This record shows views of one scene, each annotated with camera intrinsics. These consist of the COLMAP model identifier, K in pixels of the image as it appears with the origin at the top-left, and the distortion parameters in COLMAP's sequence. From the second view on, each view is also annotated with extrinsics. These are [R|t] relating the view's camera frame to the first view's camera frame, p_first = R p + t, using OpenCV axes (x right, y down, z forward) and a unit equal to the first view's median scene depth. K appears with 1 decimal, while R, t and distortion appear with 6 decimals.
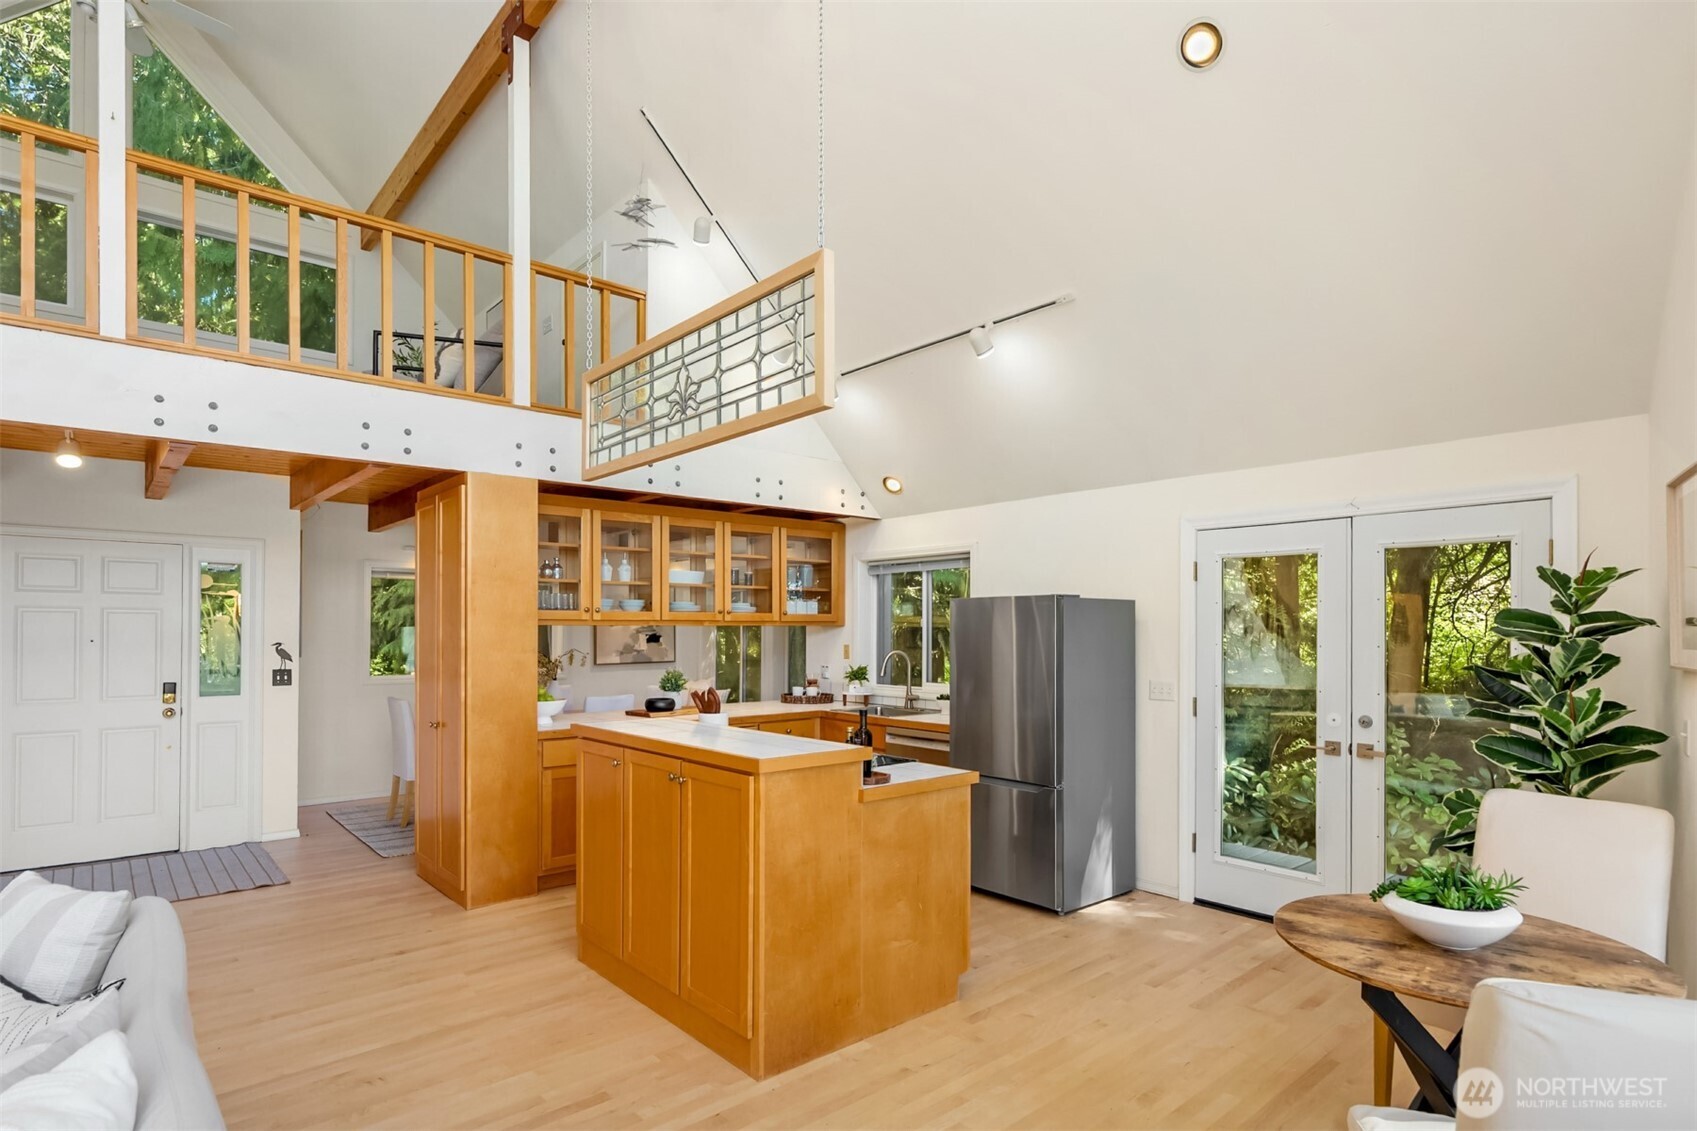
lens RADIAL K [[875.1, 0, 831.7], [0, 875.1, 627.8], [0, 0, 1]] dist [0.004978, -0.002419]
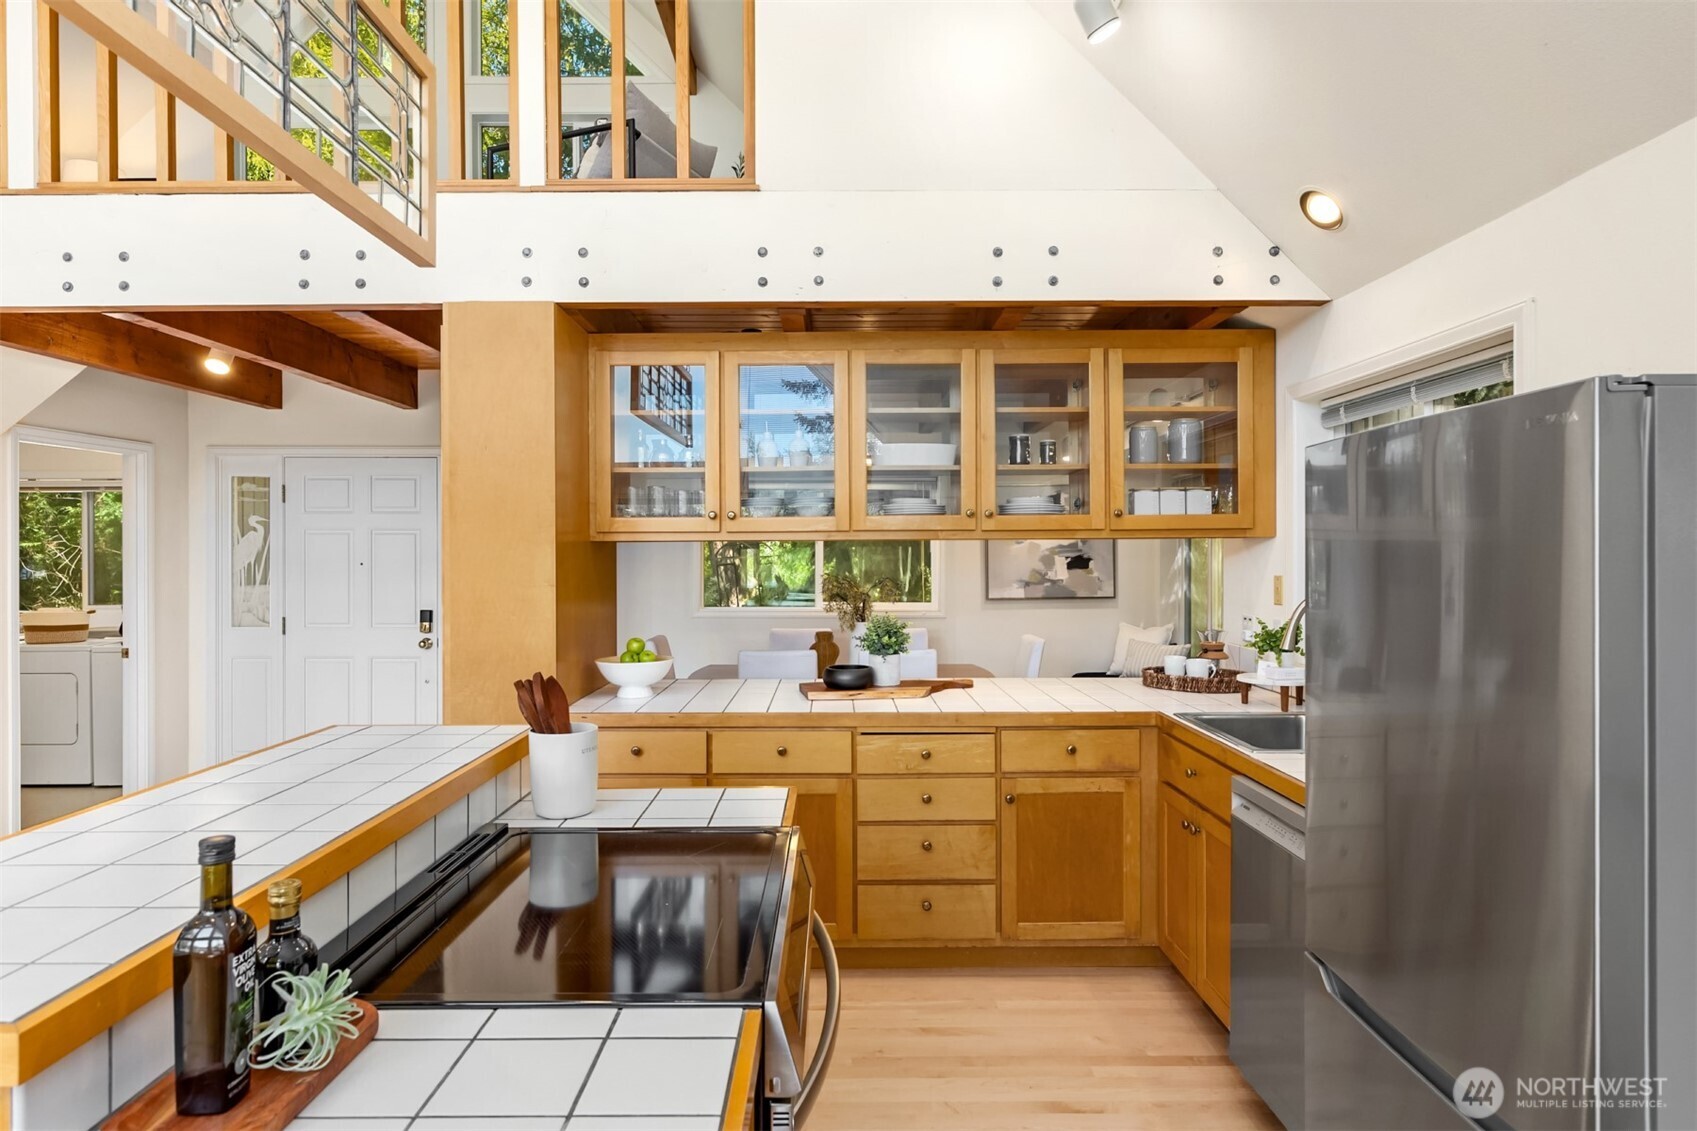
lens RADIAL K [[959.2, 0, 846.2], [0, 959.2, 560.9], [0, 0, 1]] dist [0.003623, -0.000415]
pose [[0.760947, 0.000549, -0.648814, 0.200793], [0.006249, 0.999947, 0.008174, 0.005688], [0.648784, -0.010274, 0.760903, 0.486856]]
